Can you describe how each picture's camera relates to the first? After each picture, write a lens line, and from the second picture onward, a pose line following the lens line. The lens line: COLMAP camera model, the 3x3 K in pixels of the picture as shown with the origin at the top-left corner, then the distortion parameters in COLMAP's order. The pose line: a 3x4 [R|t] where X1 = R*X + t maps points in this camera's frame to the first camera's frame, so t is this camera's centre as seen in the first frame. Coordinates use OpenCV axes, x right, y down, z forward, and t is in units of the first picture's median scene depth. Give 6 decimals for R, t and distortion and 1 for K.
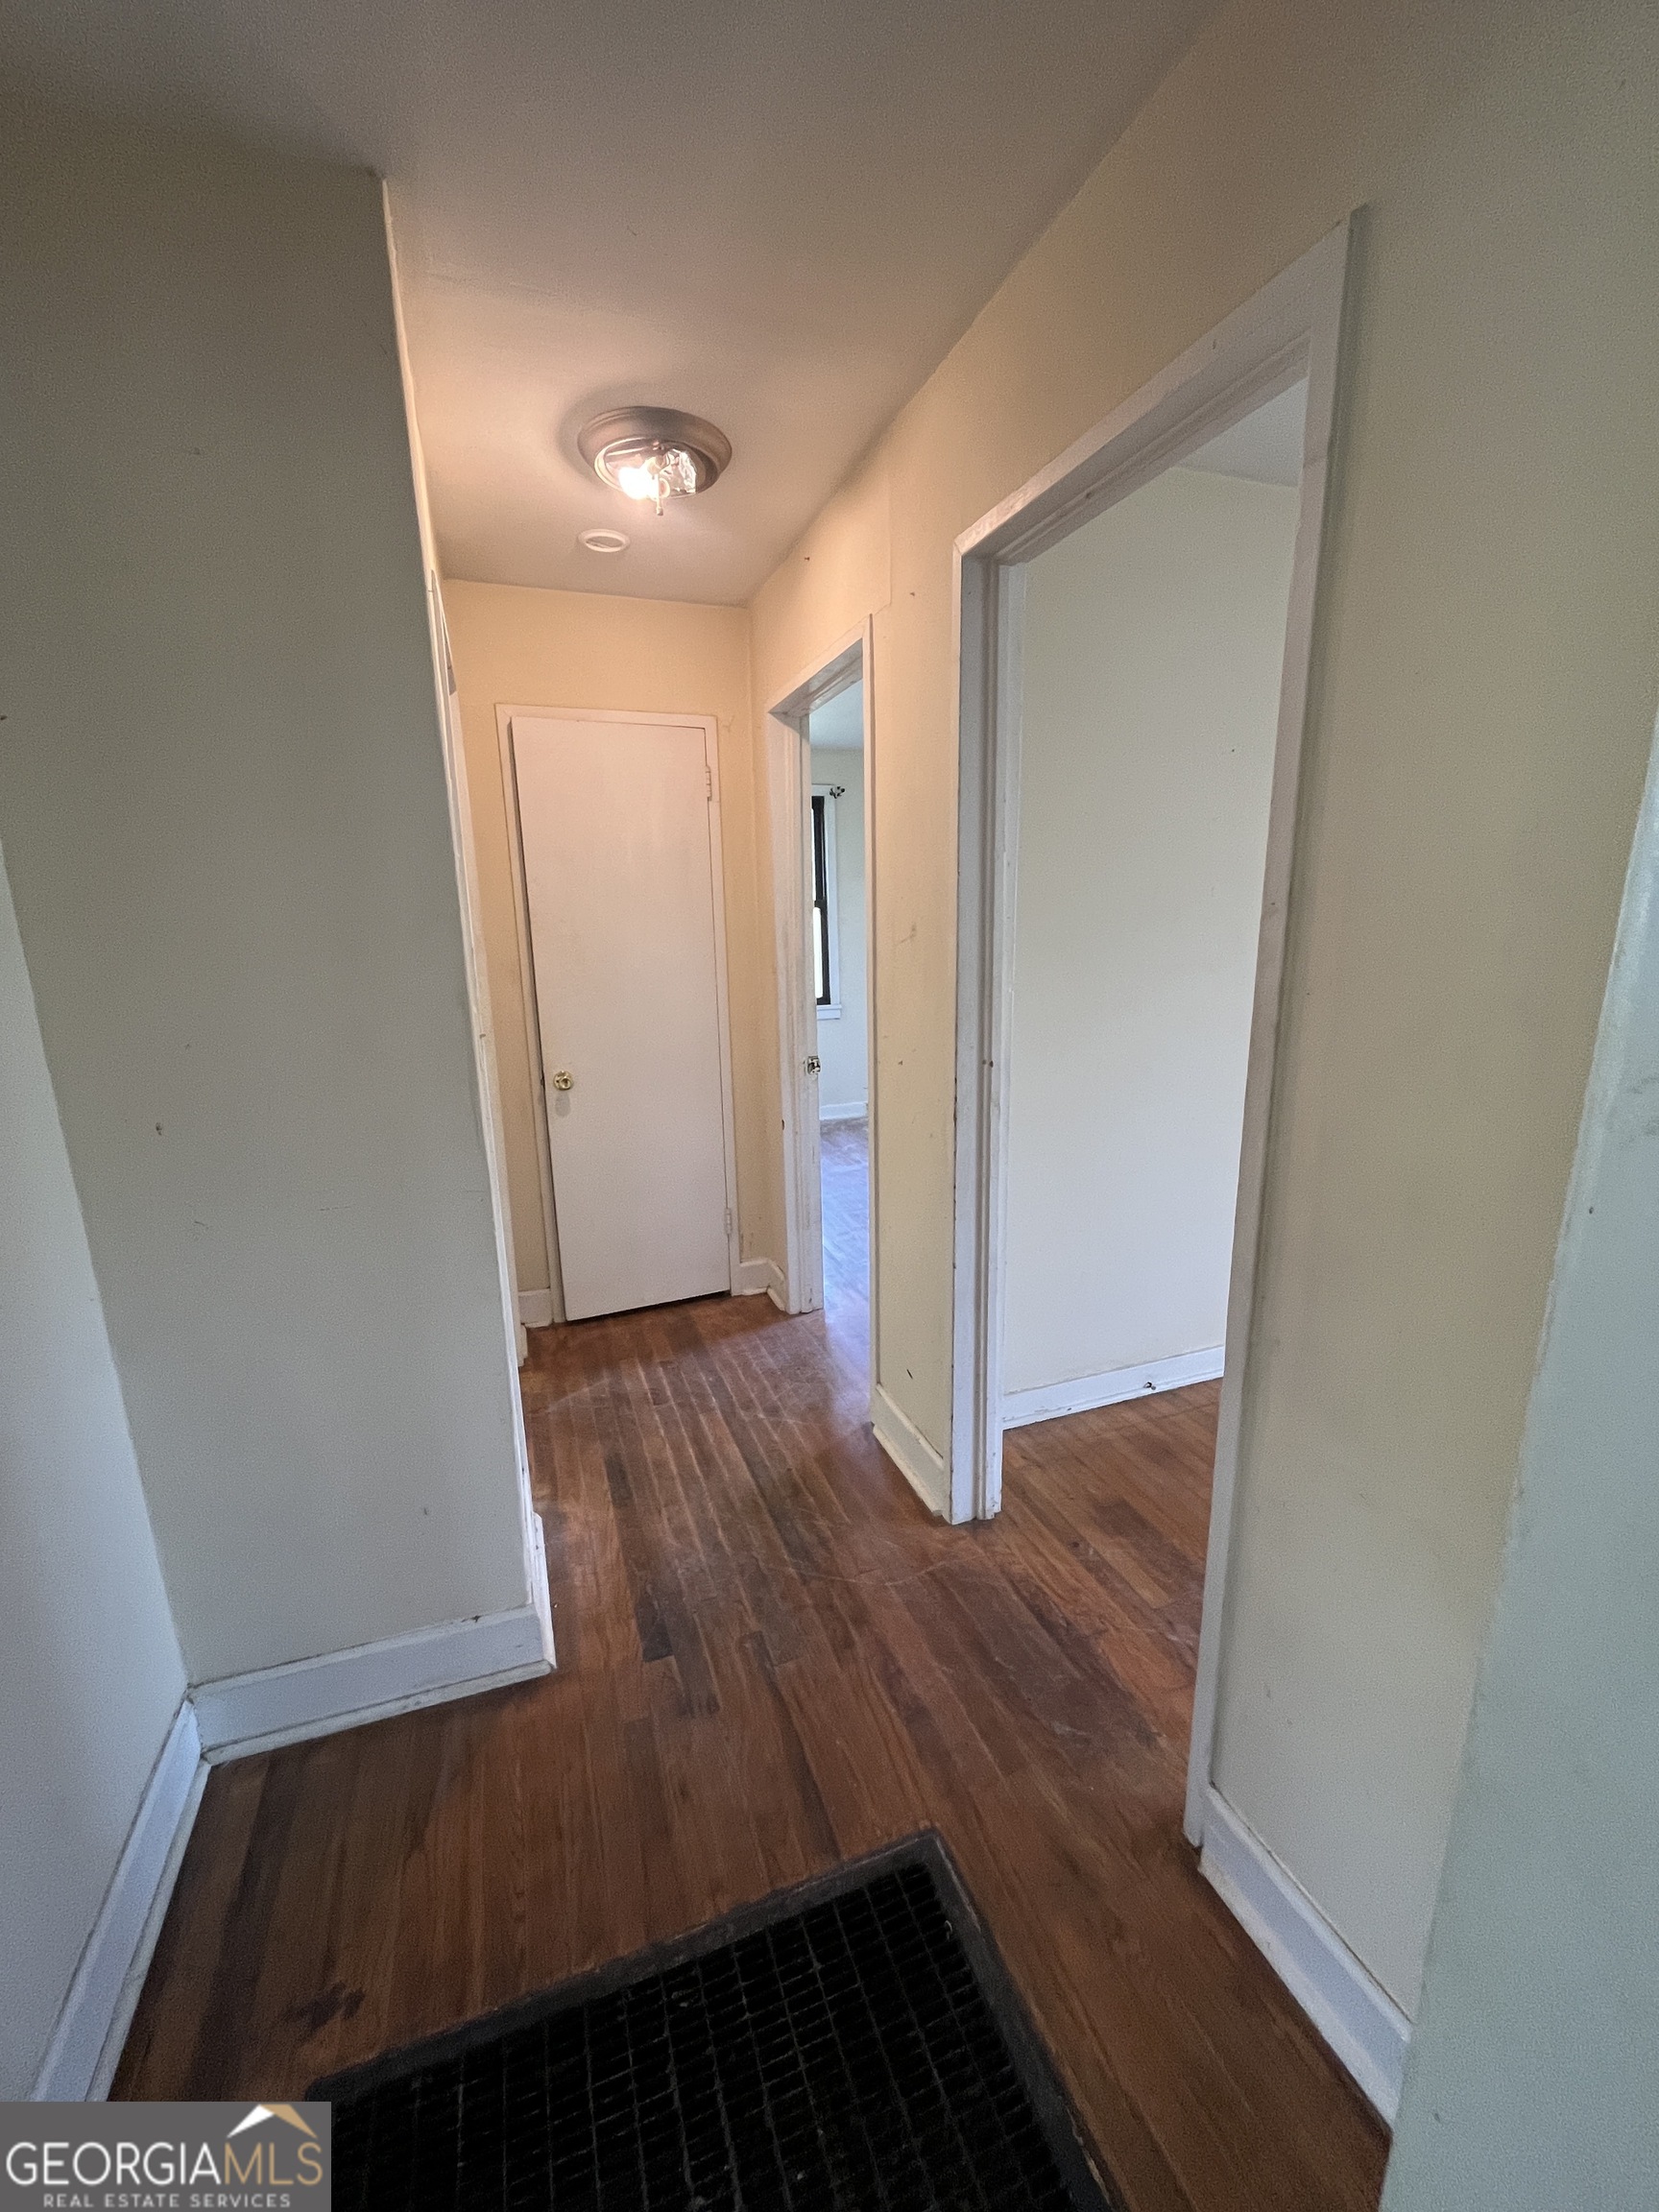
lens RADIAL K [[895.5, 0, 839.1], [0, 895.5, 1113.3], [0, 0, 1]] dist [-0.003811, -0.000850]
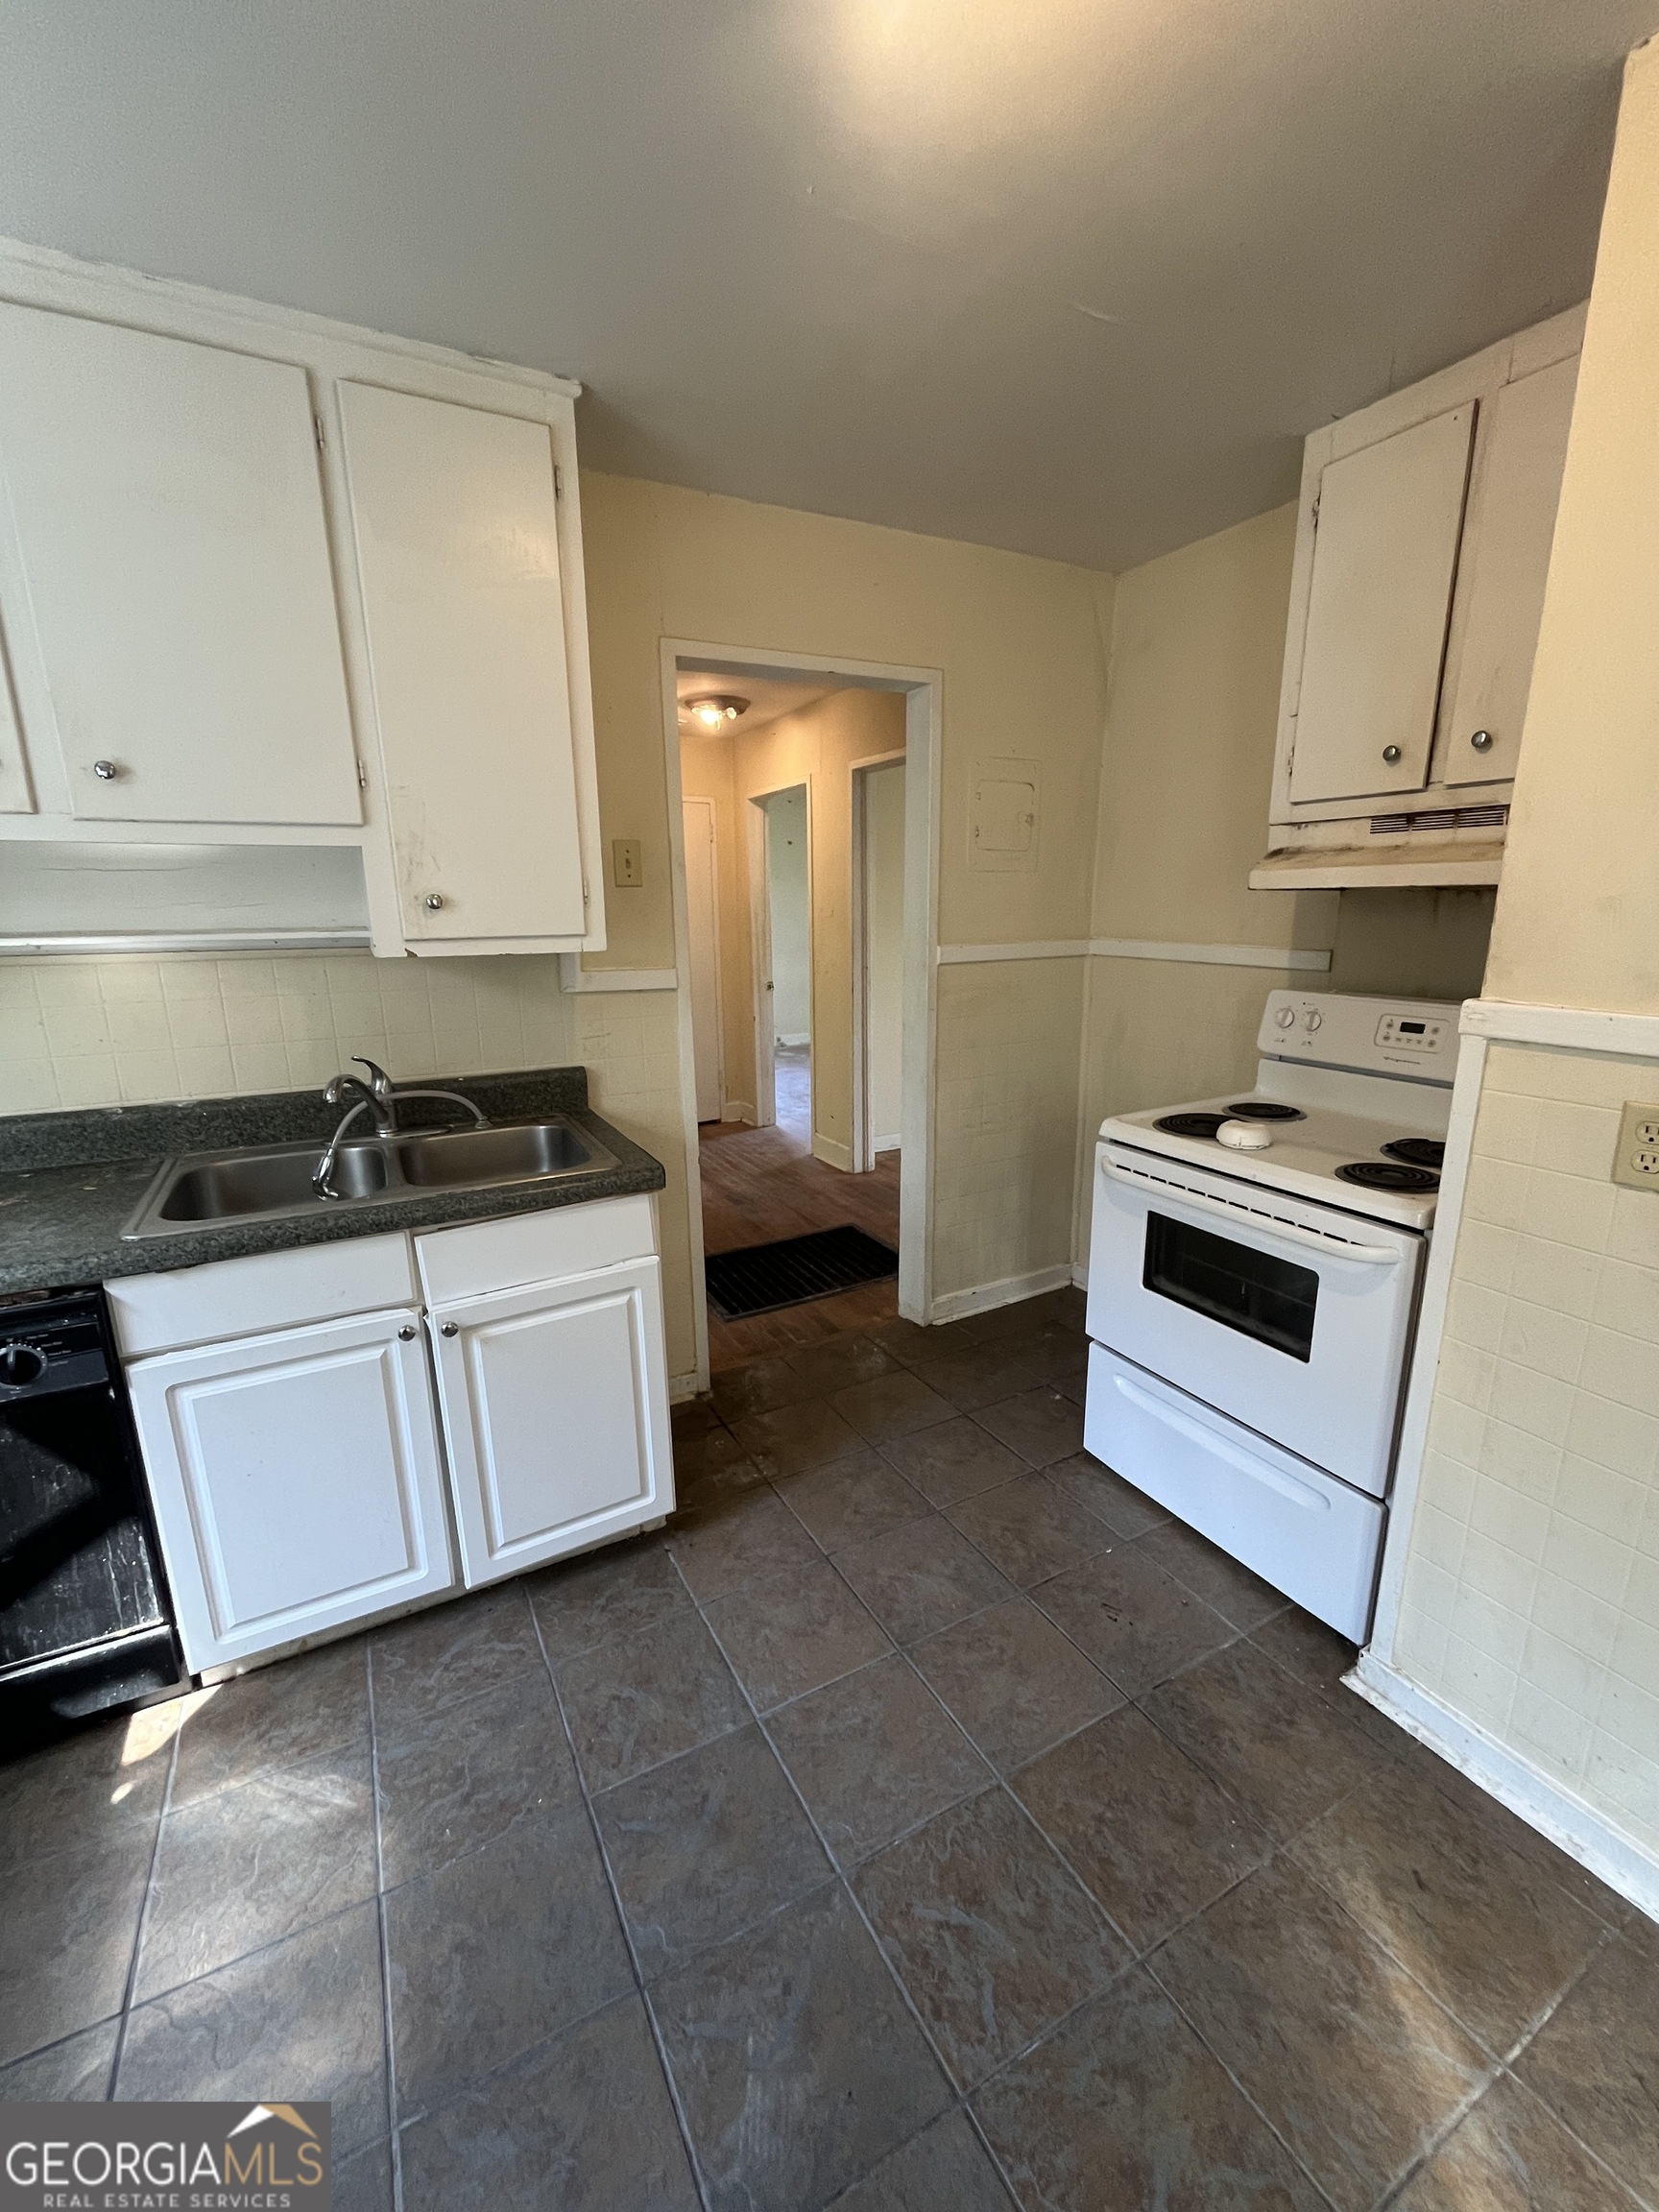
lens RADIAL K [[895.5, 0, 839.1], [0, 895.5, 1113.3], [0, 0, 1]] dist [-0.003811, -0.000850]
pose [[0.989500, -0.023073, 0.142679, -0.230101], [0.022205, 0.999724, 0.007672, 0.286192], [-0.142816, -0.004423, 0.989739, -1.235214]]
